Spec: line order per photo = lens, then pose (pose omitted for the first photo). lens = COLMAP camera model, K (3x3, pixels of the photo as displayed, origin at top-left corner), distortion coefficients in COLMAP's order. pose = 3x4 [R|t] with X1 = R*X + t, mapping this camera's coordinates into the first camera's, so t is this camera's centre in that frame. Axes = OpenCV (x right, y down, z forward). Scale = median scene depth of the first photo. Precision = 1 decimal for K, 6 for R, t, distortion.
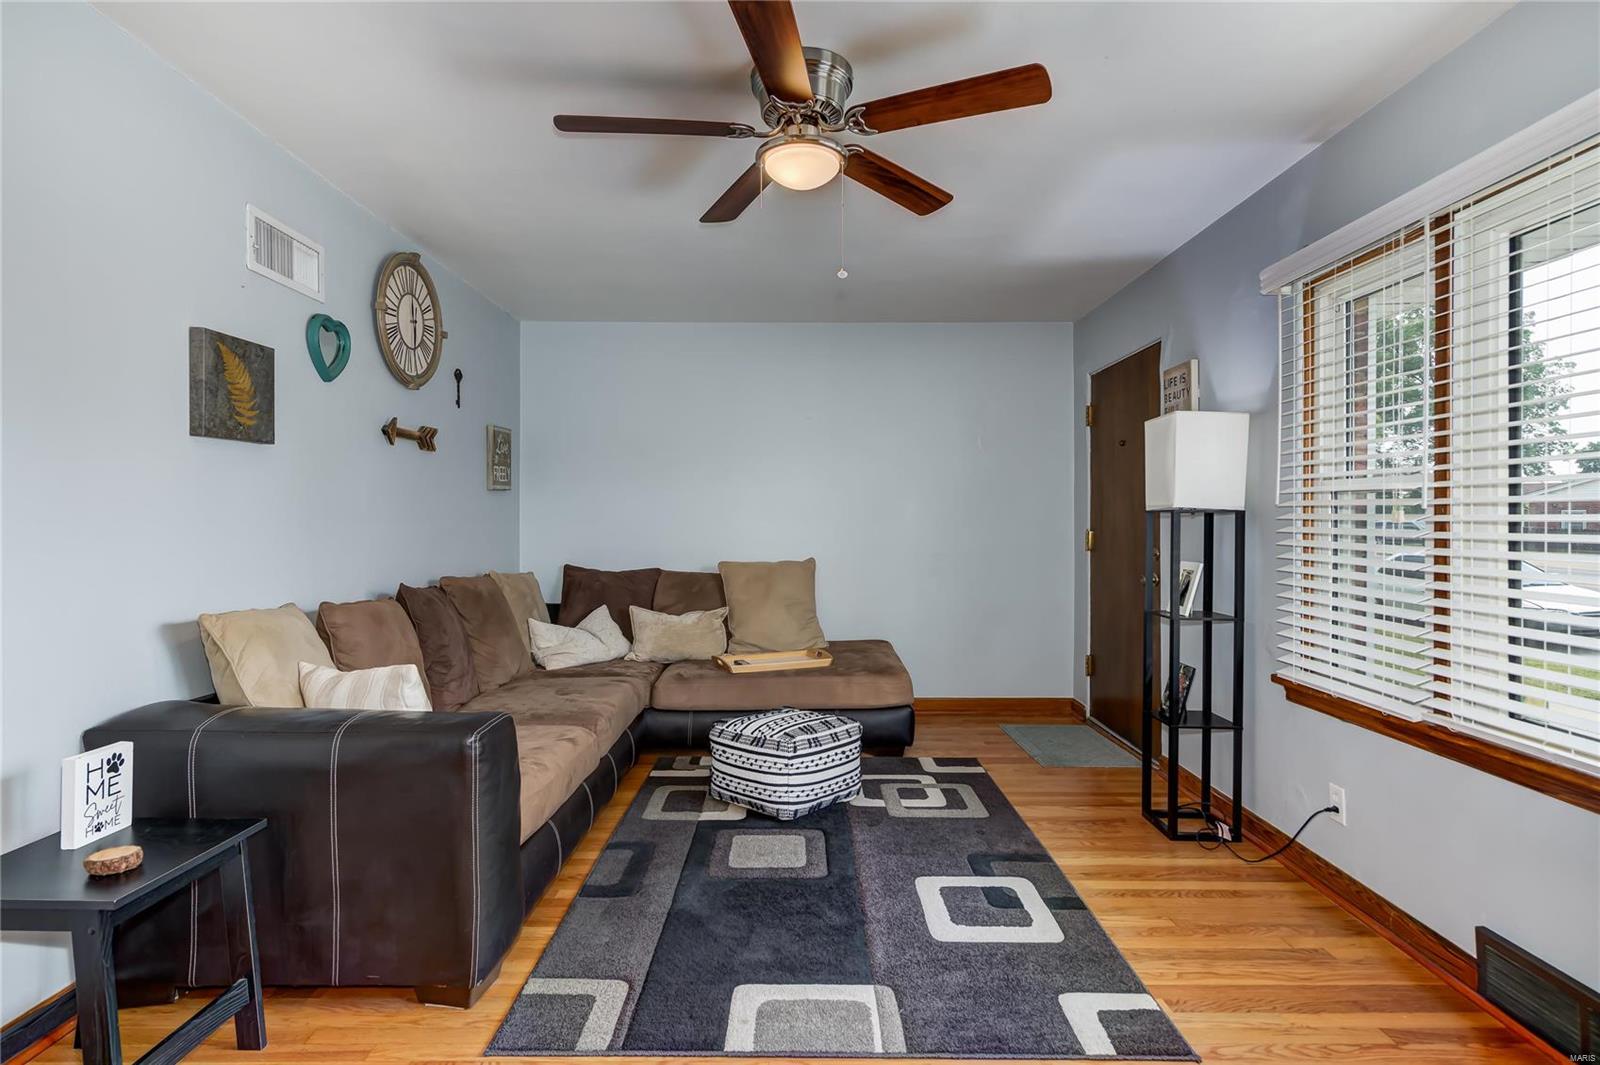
lens RADIAL K [[799.1, 0, 796.3], [0, 799.1, 522.4], [0, 0, 1]] dist [0.009123, -0.001746]
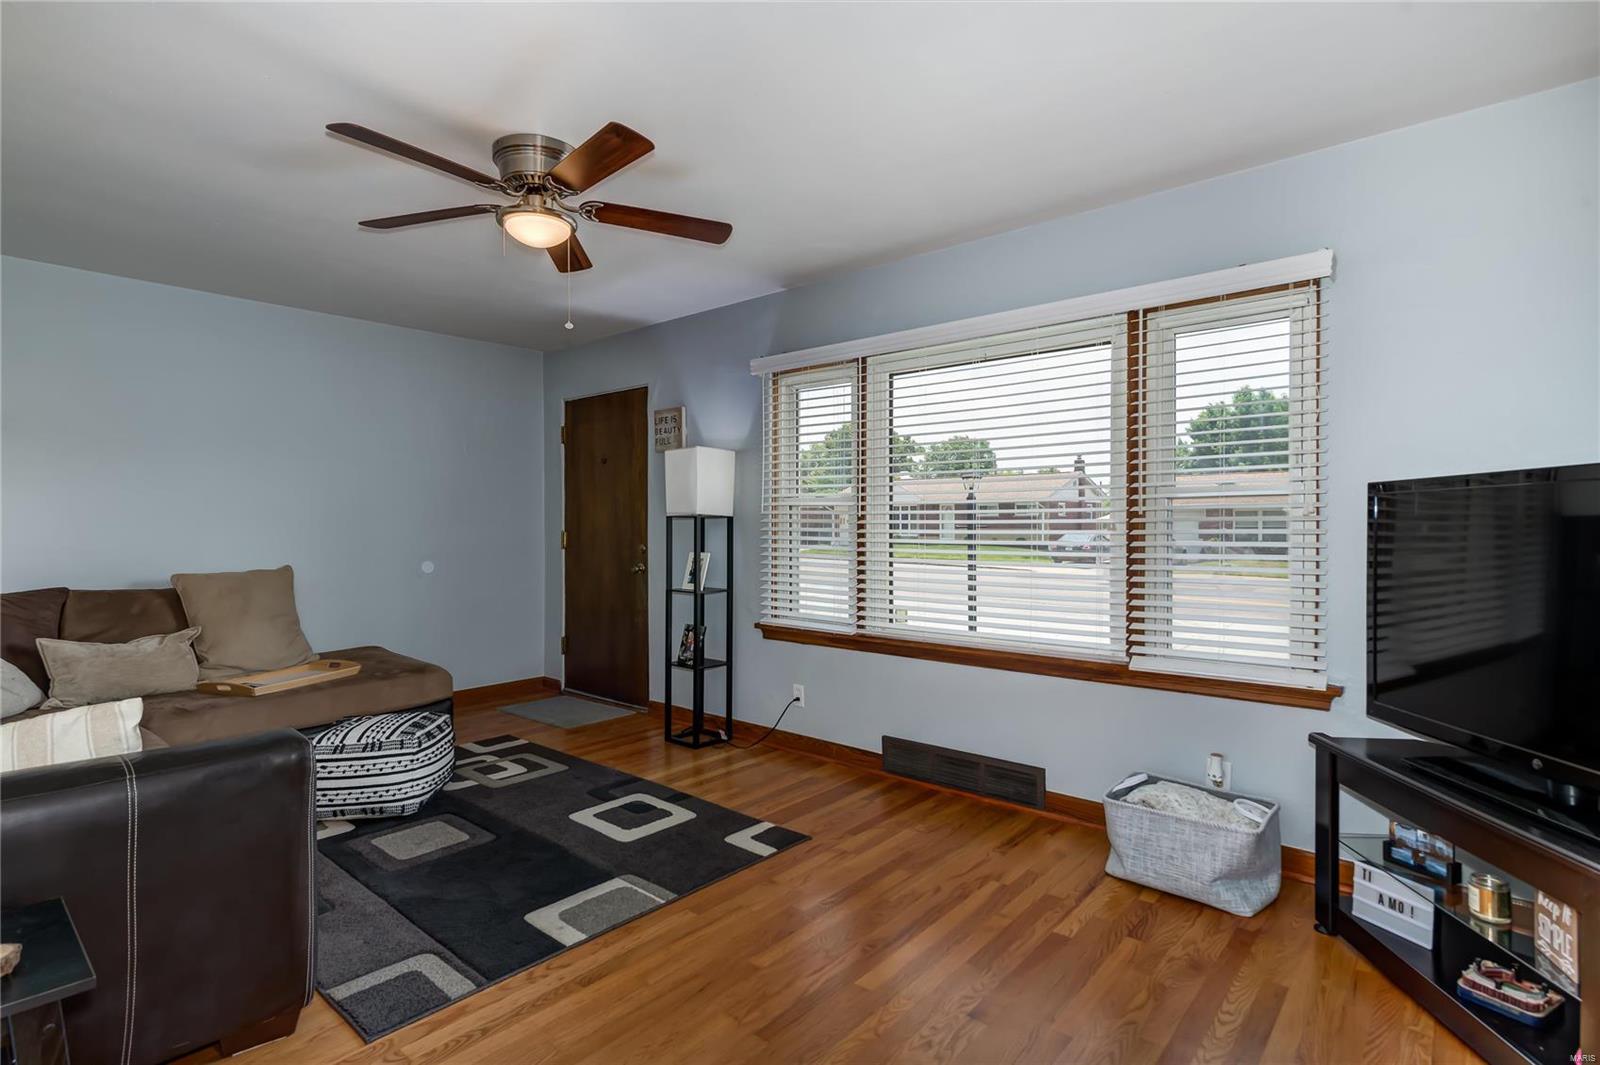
lens RADIAL K [[799.1, 0, 795.4], [0, 799.1, 529.4], [0, 0, 1]] dist [0.009123, -0.001746]
pose [[0.654006, -0.009323, 0.756432, -0.491187], [0.004429, 0.999954, 0.008495, -0.003116], [-0.756476, -0.002206, 0.654017, -0.056585]]
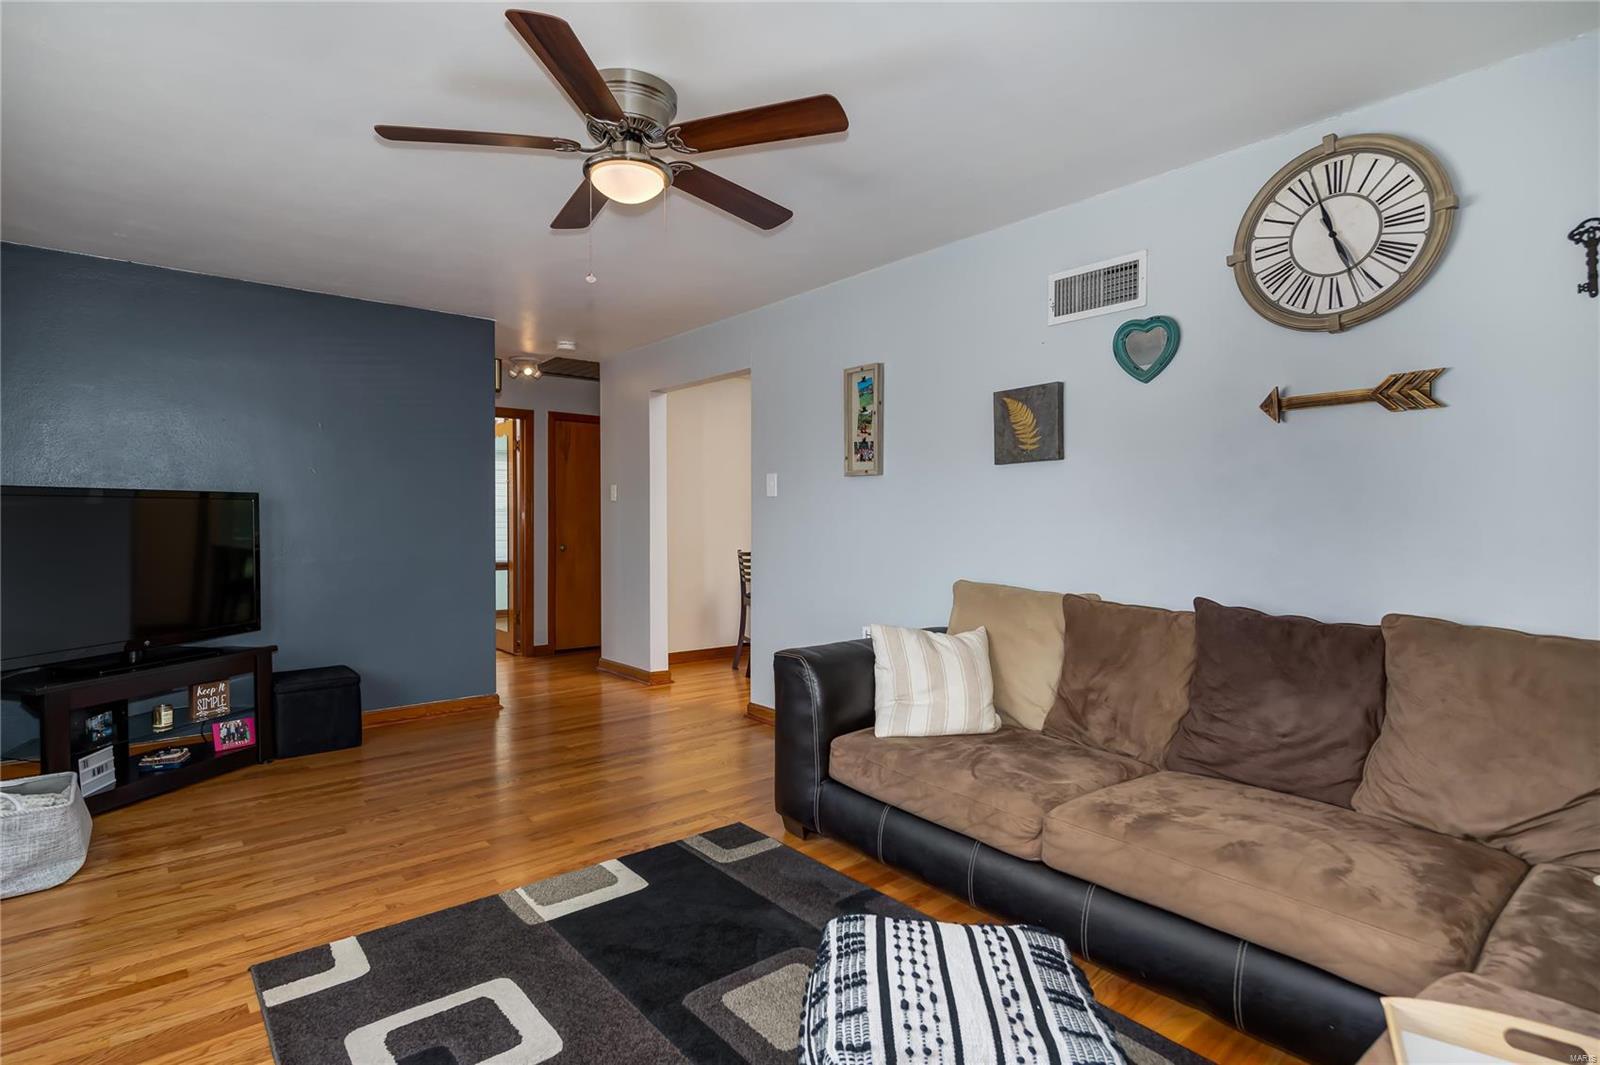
lens RADIAL K [[799.1, 0, 795.9], [0, 799.1, 525.2], [0, 0, 1]] dist [0.009123, -0.001746]
pose [[-0.770480, 0.001342, -0.637462, 0.387069], [-0.004655, 0.999959, 0.007732, -0.003091], [0.637447, 0.008925, -0.770443, 1.478490]]
